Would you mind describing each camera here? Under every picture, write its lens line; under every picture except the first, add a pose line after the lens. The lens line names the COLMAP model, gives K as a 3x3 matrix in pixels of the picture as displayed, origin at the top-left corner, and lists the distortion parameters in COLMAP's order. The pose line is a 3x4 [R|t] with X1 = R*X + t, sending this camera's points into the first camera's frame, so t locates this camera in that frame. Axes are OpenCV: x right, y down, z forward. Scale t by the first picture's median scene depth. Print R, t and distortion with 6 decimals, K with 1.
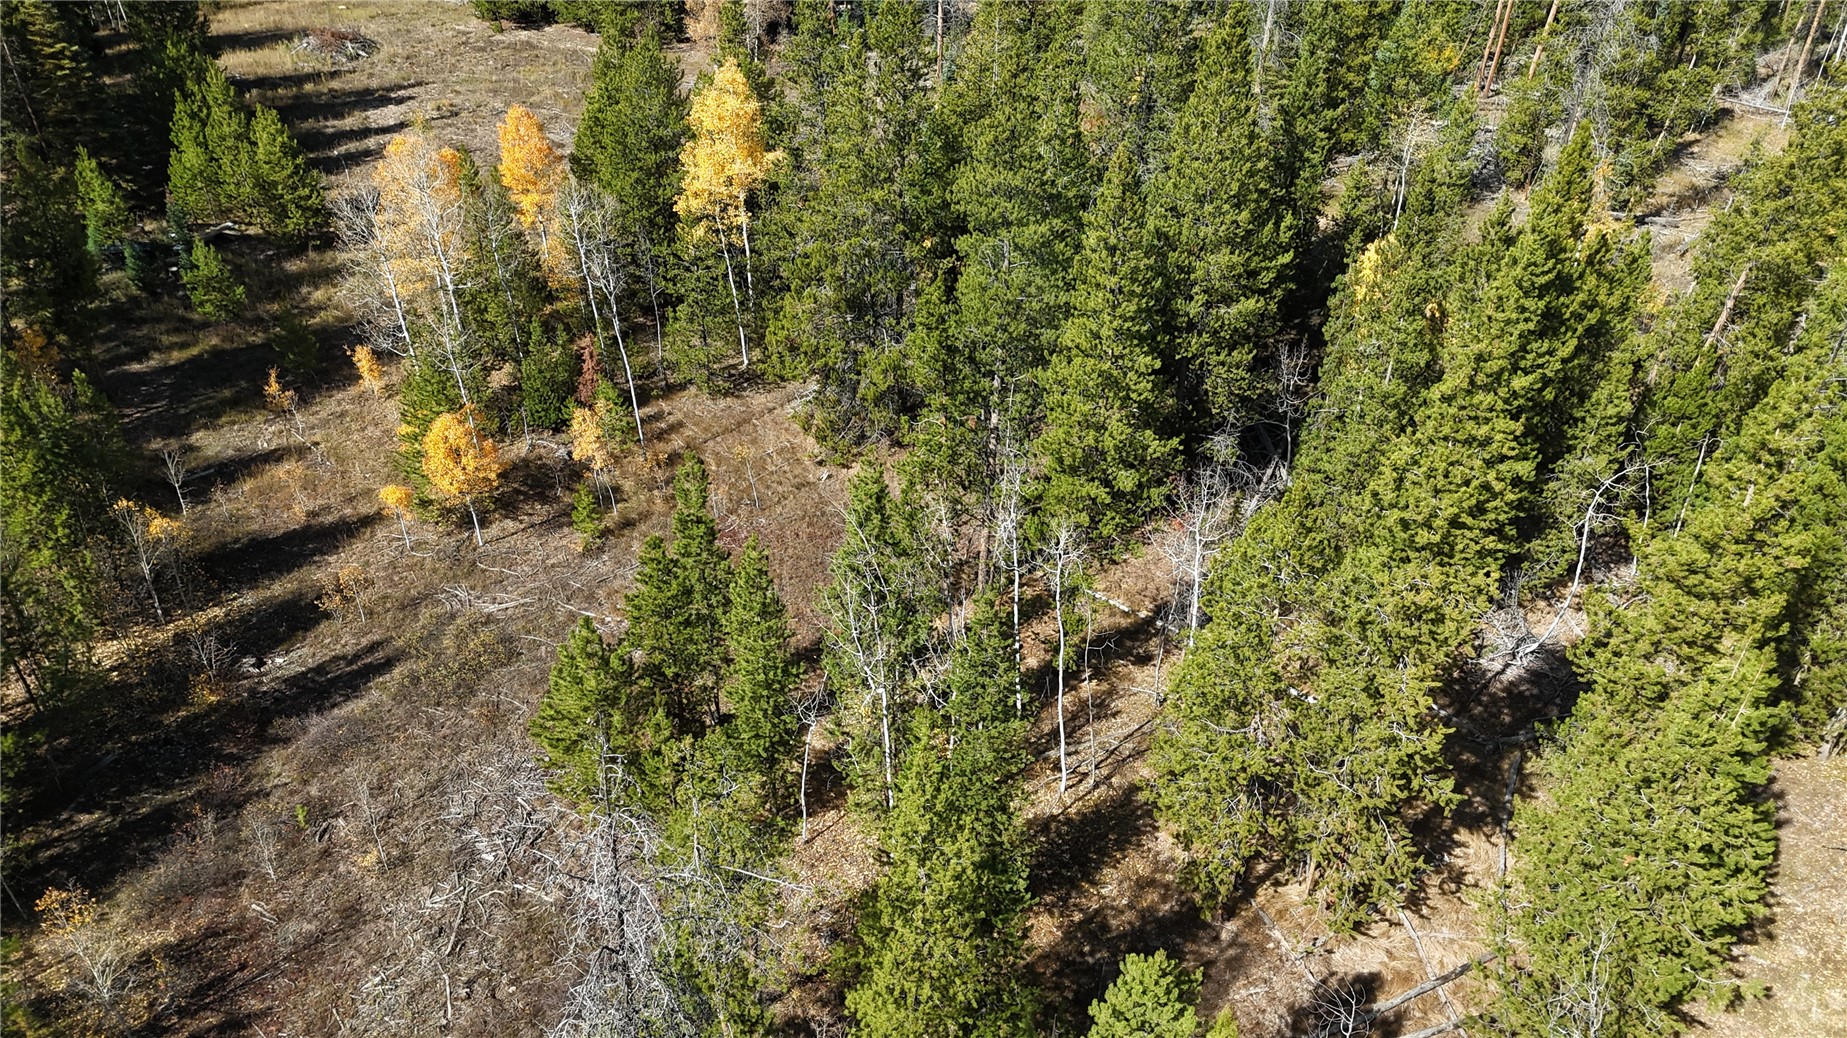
lens RADIAL K [[1377.7, 0, 923.5], [0, 1377.7, 519.0], [0, 0, 1]] dist [0.102739, -0.122790]
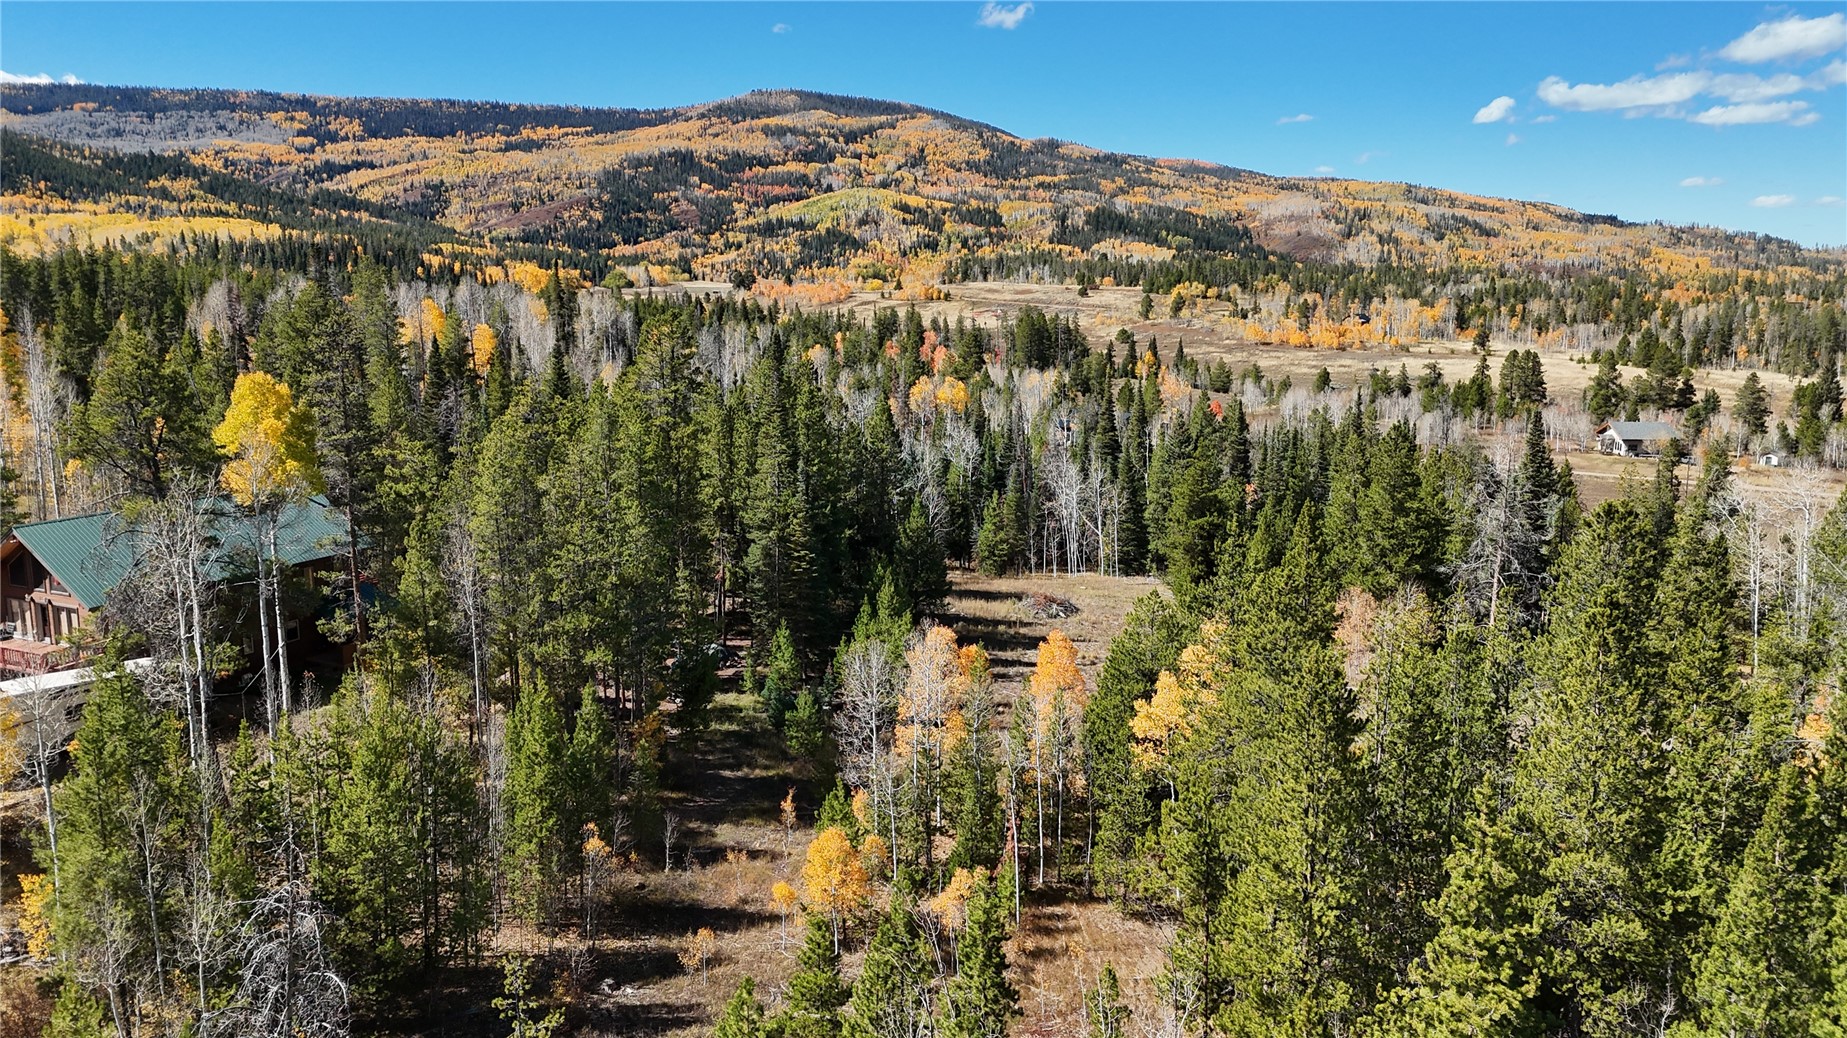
lens RADIAL K [[1359.9, 0, 928.3], [0, 1359.9, 514.3], [0, 0, 1]] dist [0.085855, -0.083872]
pose [[0.789883, 0.080857, -0.607904, 0.328872], [-0.345330, 0.877814, -0.331948, 0.035987], [0.506787, 0.472127, 0.721293, 0.073199]]
